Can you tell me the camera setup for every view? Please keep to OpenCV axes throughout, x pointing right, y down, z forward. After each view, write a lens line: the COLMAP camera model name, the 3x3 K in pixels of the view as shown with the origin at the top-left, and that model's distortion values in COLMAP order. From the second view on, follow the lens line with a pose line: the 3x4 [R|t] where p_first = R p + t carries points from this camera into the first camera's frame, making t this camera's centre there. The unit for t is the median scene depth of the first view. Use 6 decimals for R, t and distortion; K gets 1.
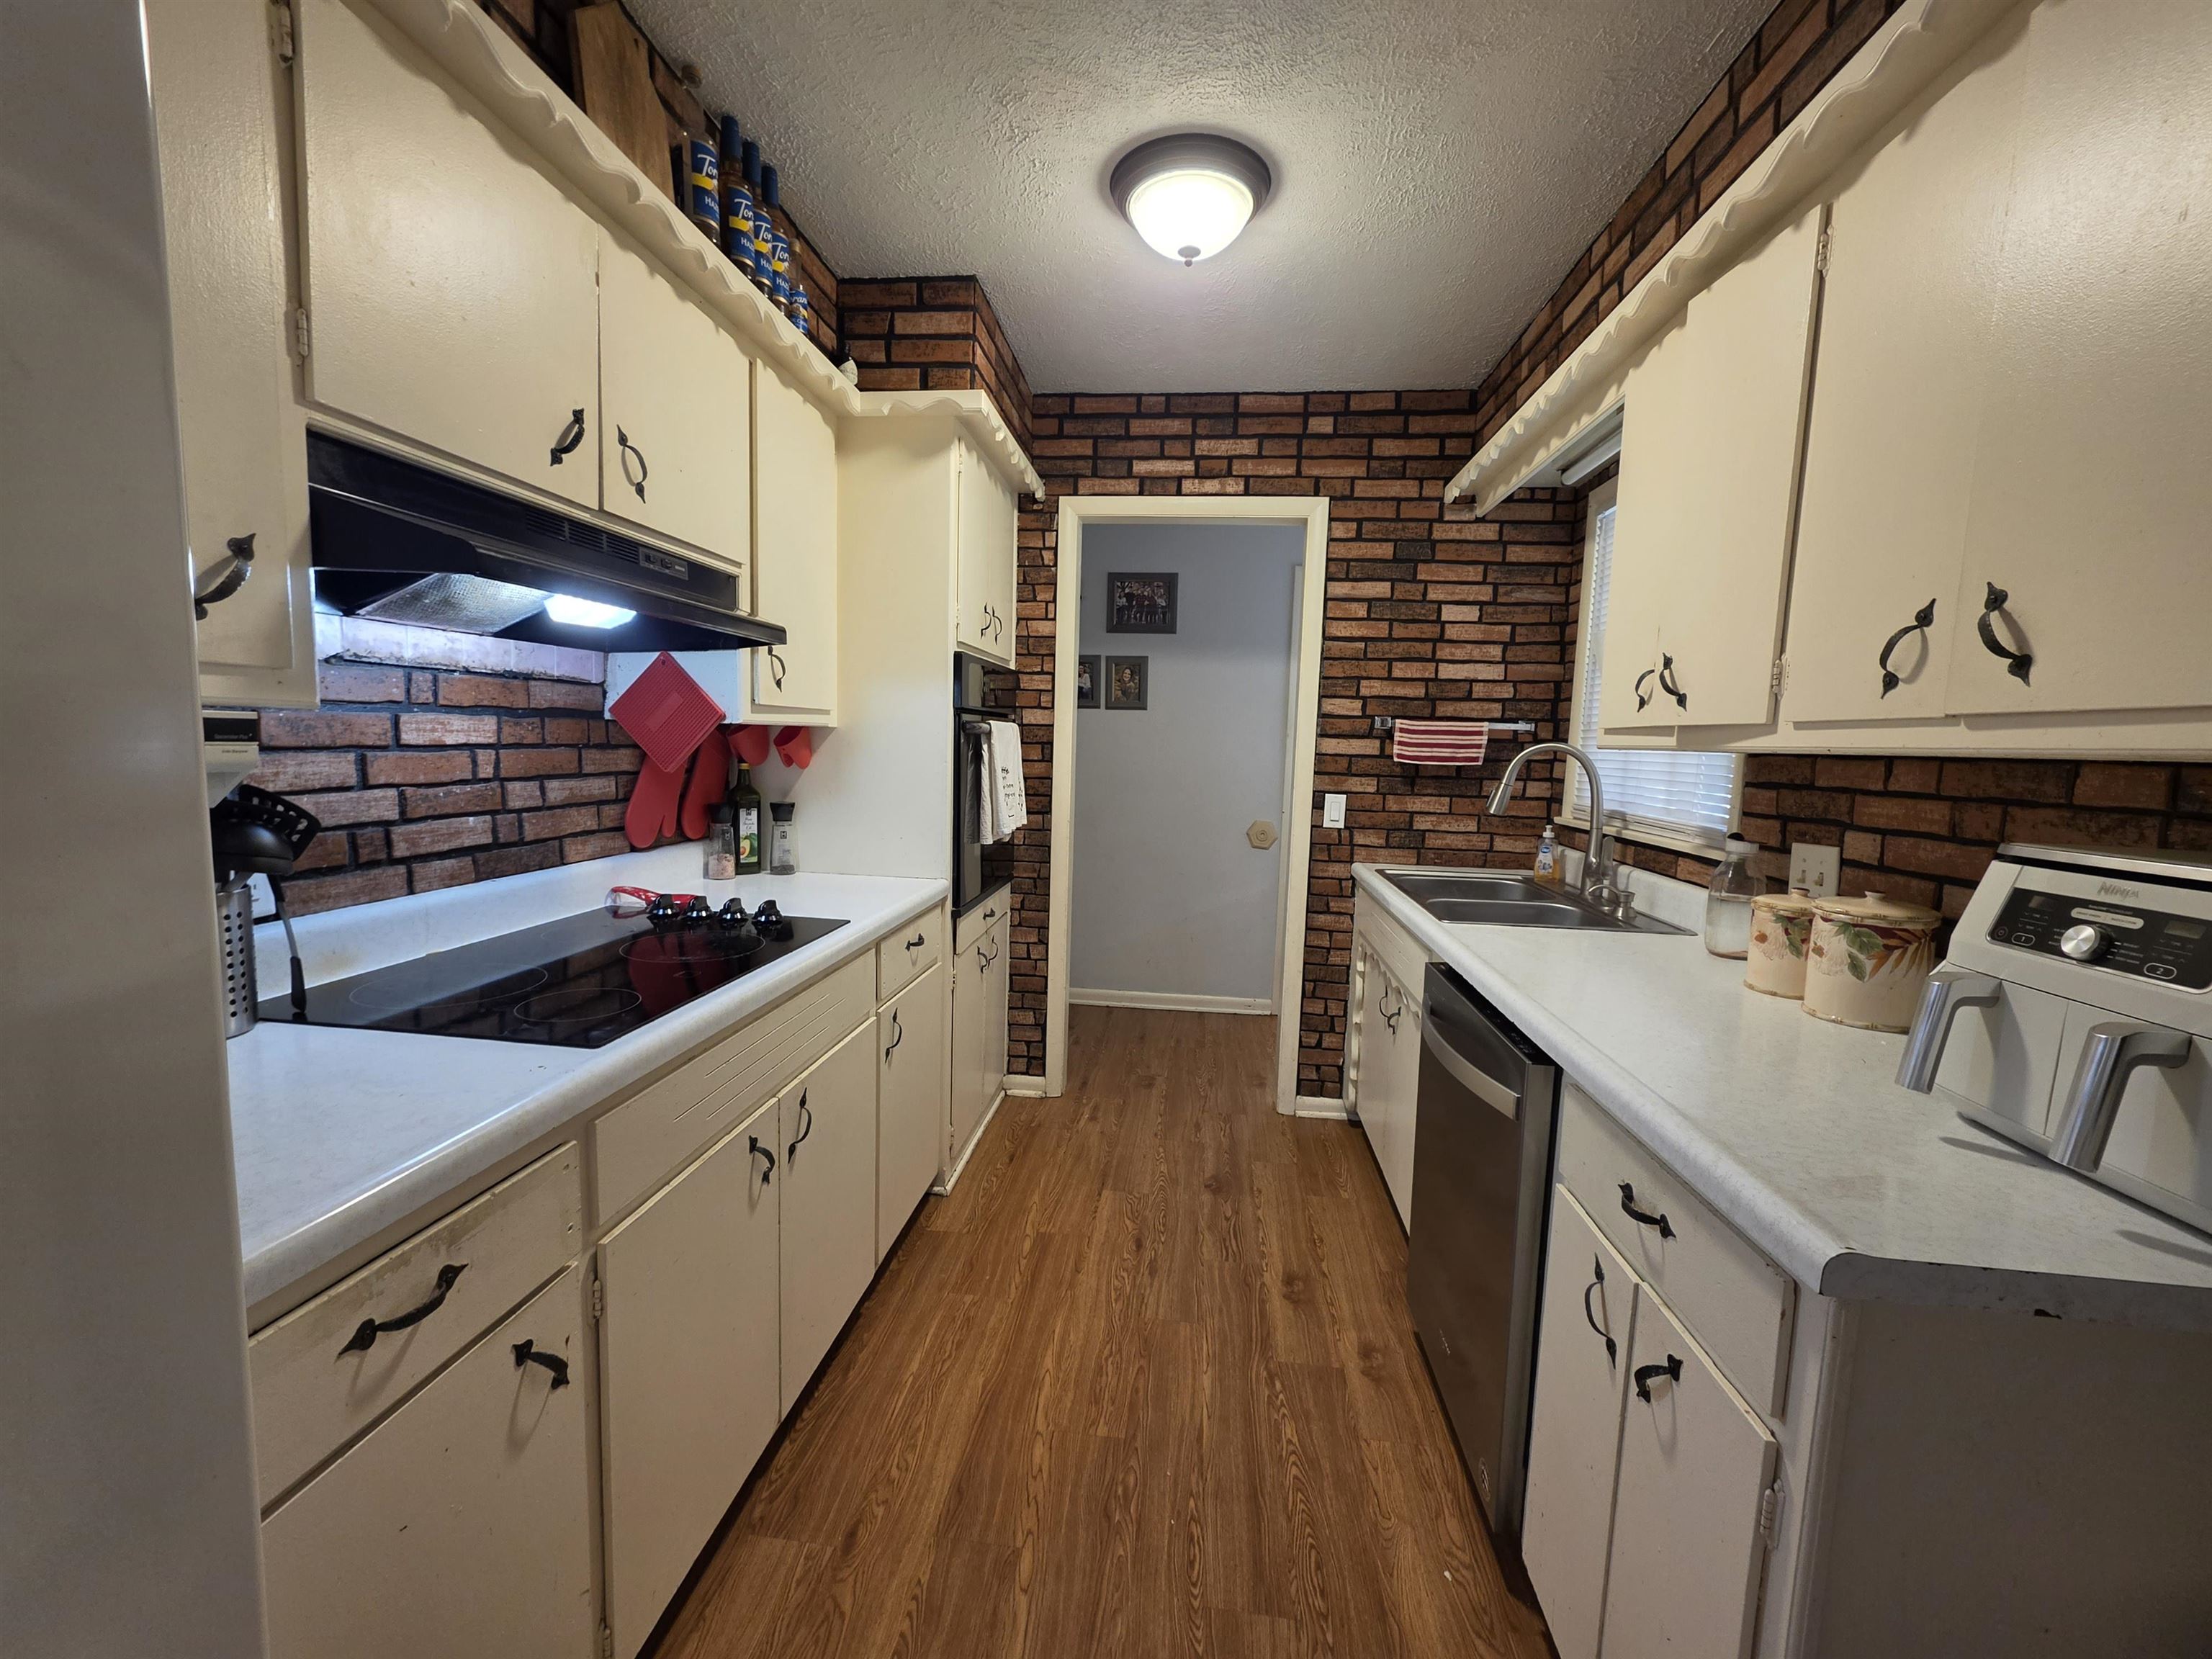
lens RADIAL K [[892.8, 0, 1099.9], [0, 892.8, 831.9], [0, 0, 1]] dist [-0.003744, 0.002041]
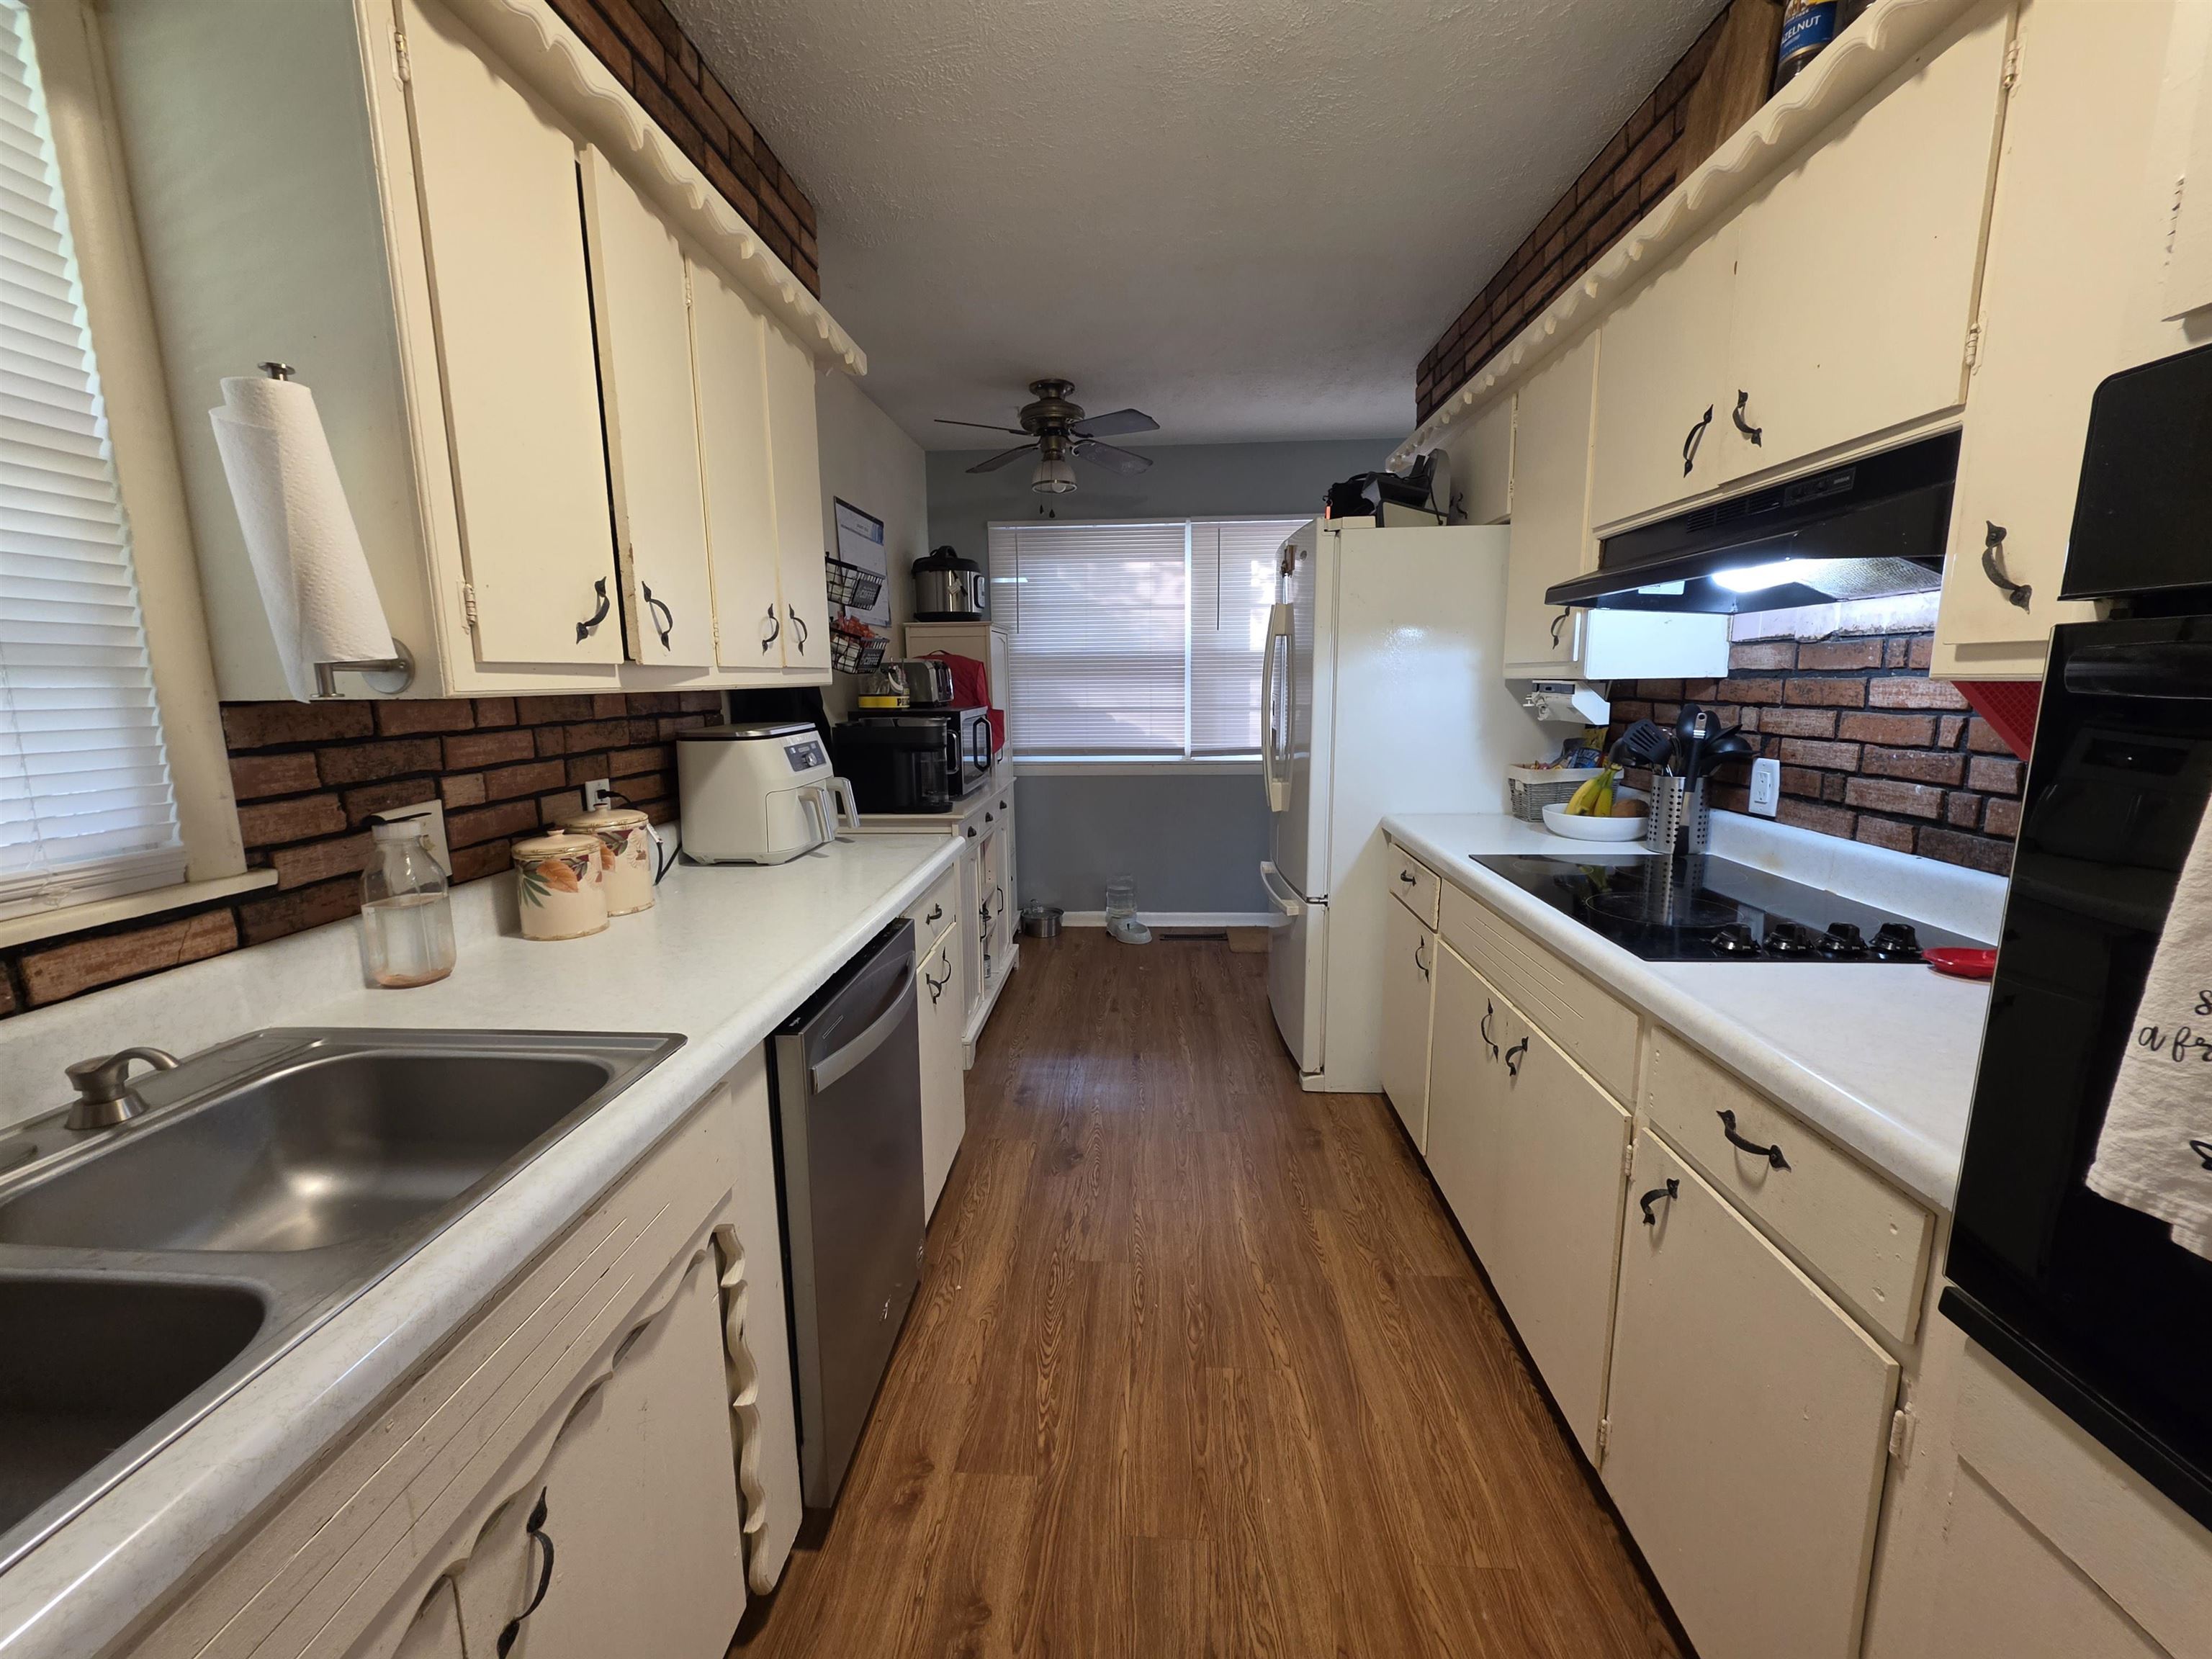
lens RADIAL K [[892.8, 0, 1097.0], [0, 892.8, 828.8], [0, 0, 1]] dist [-0.003744, 0.002041]
pose [[-0.998492, -0.009346, -0.054087, 0.234130], [-0.023536, 0.963113, 0.268065, -0.216632], [0.049587, 0.268934, -0.961881, 1.976505]]
